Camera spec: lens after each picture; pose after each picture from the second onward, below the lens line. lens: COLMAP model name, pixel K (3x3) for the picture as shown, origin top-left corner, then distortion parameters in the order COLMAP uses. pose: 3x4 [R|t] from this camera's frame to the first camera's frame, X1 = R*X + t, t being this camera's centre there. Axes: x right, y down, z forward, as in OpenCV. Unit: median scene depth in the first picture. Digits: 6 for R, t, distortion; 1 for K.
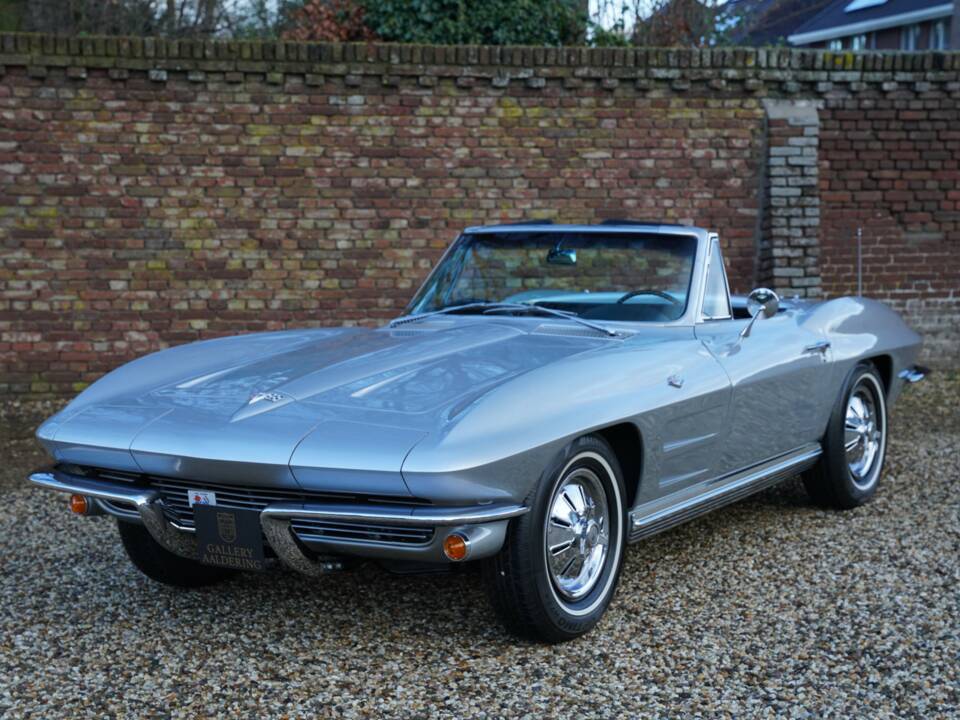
lens RADIAL K [[1684.1, 0, 477.9], [0, 1684.1, 362.0], [0, 0, 1]] dist [0.110290, 0.431135]
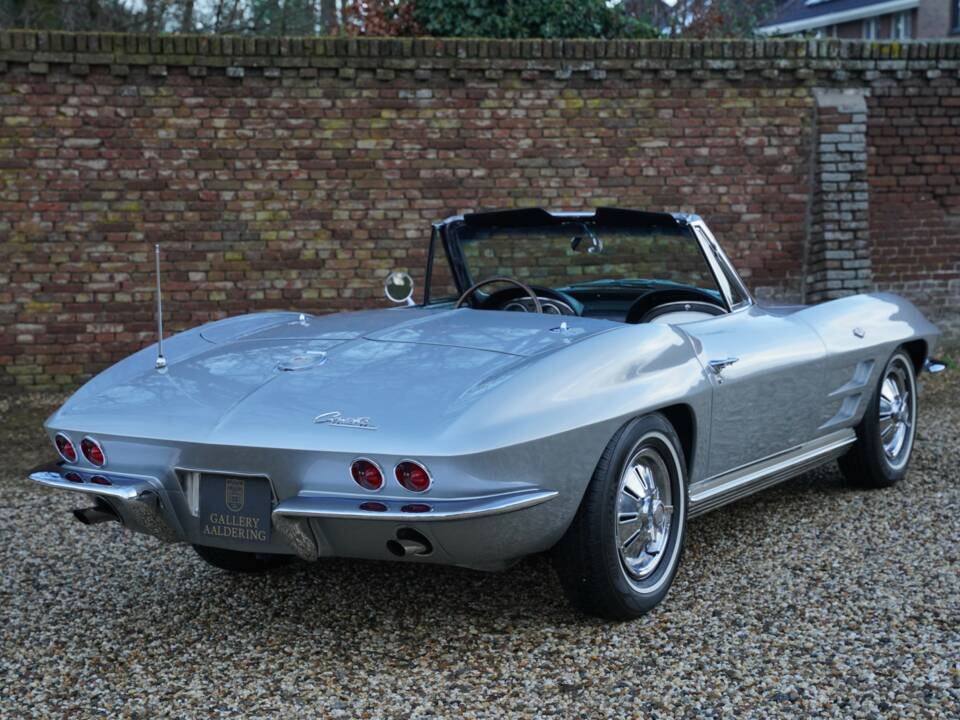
lens RADIAL K [[1672.5, 0, 481.0], [0, 1672.5, 361.9], [0, 0, 1]] dist [0.092566, 0.535273]
pose [[0.999441, -0.015762, 0.029468, -0.069874], [0.015672, 0.999872, 0.003295, 0.005922], [-0.029516, -0.002831, 0.999560, -0.025070]]
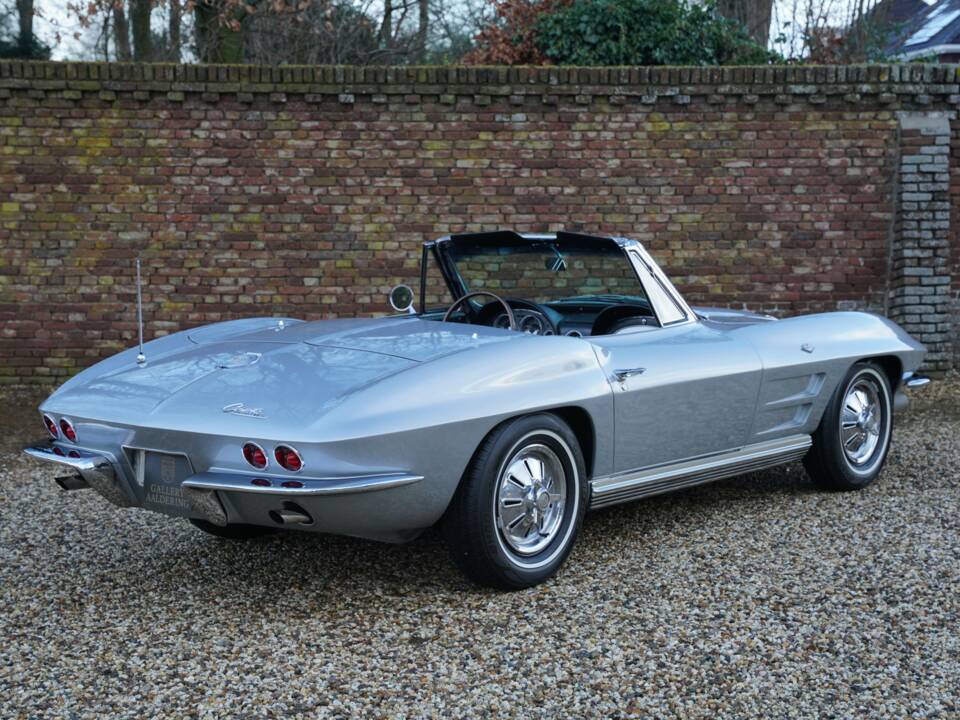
lens RADIAL K [[1650.7, 0, 476.1], [0, 1650.7, 370.3], [0, 0, 1]] dist [0.087691, 0.489149]
pose [[0.991496, 0.011299, -0.129643, 0.043860], [-0.010307, 0.999912, 0.008326, 0.004170], [0.129726, -0.006919, 0.991526, -0.094293]]
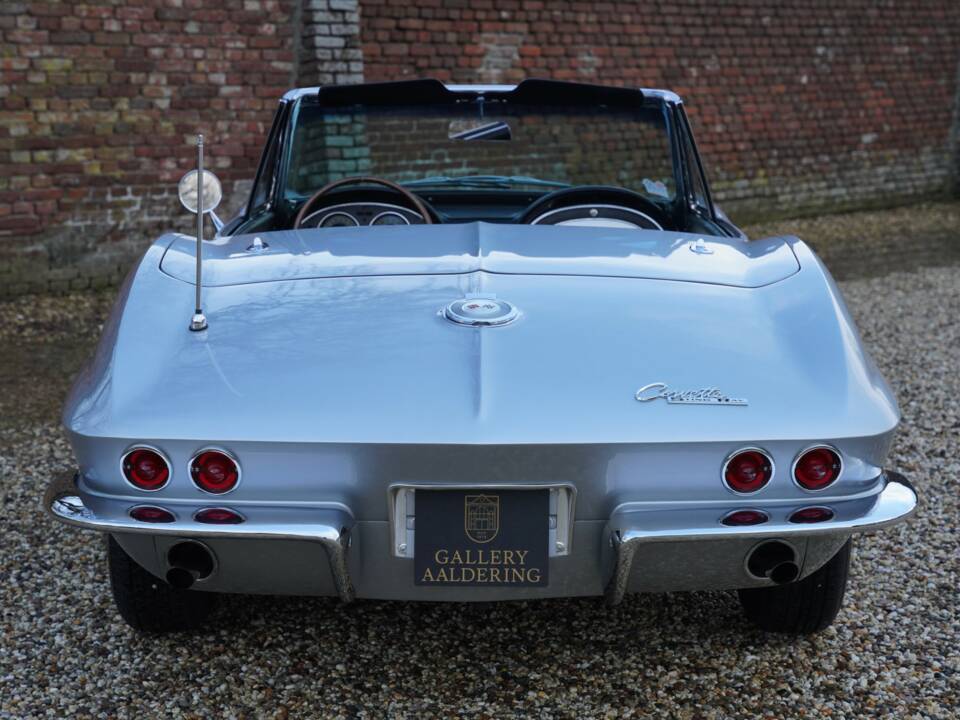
lens RADIAL K [[1985.3, 0, 483.7], [0, 1985.3, 363.0], [0, 0, 1]] dist [0.204877, 0.585348]
pose [[0.840957, -0.076687, 0.535641, -0.304142], [0.045871, 0.996446, 0.070642, -0.009594], [-0.539155, -0.034837, 0.841486, 0.130329]]
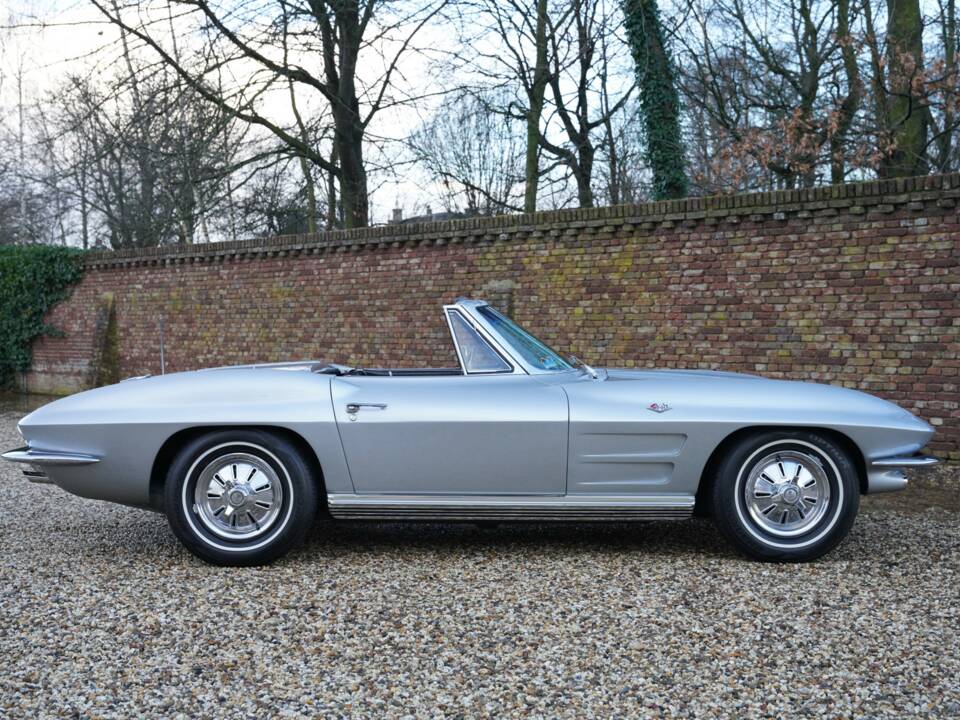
lens RADIAL K [[1212.6, 0, 480.2], [0, 1212.6, 360.8], [0, 0, 1]] dist [-0.005851, 0.193401]
pose [[0.561713, 0.017401, -0.827149, 0.480101], [-0.078613, 0.996378, -0.032424, -0.000018], [0.823589, 0.083237, 0.561046, 0.245382]]
